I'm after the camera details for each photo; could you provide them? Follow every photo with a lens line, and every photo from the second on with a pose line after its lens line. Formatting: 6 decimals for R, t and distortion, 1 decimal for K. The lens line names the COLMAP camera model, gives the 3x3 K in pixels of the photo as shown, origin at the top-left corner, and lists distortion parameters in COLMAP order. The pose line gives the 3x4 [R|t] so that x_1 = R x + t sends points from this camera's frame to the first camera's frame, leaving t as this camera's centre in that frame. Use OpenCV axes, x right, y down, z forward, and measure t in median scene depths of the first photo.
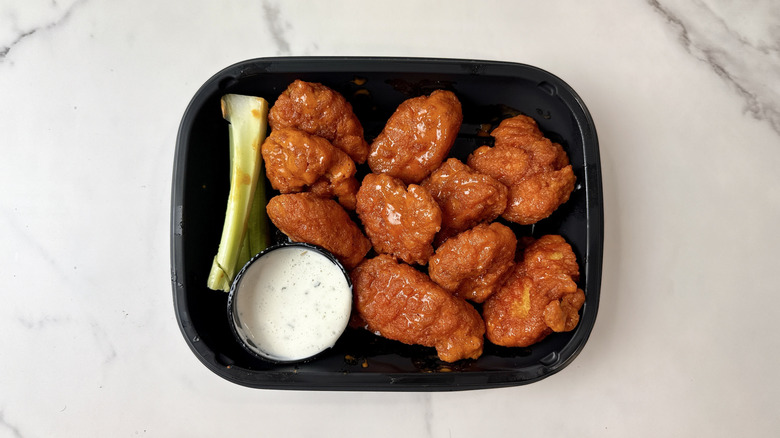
lens RADIAL K [[579.4, 0, 386.7], [0, 579.4, 217.3], [0, 0, 1]] dist [-0.025880, -0.003566]
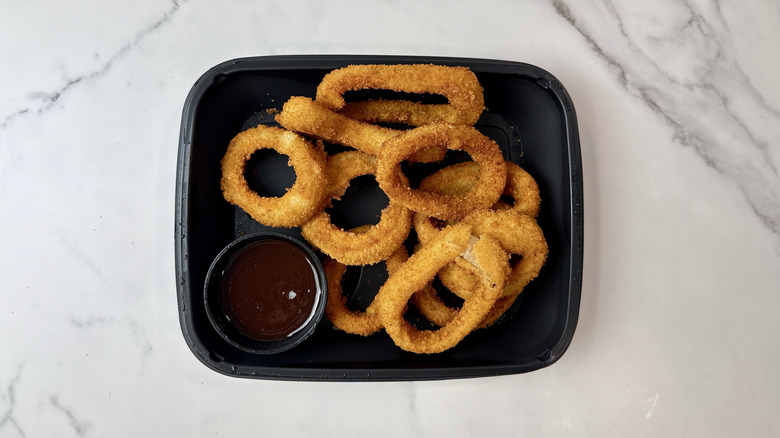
lens RADIAL K [[579.4, 0, 385.3], [0, 579.4, 210.6], [0, 0, 1]] dist [-0.025880, -0.003566]
pose [[0.999914, -0.011523, 0.006256, 0.012278], [0.011548, 0.999925, -0.004062, -0.036774], [-0.006209, 0.004134, 0.999972, -0.199693]]
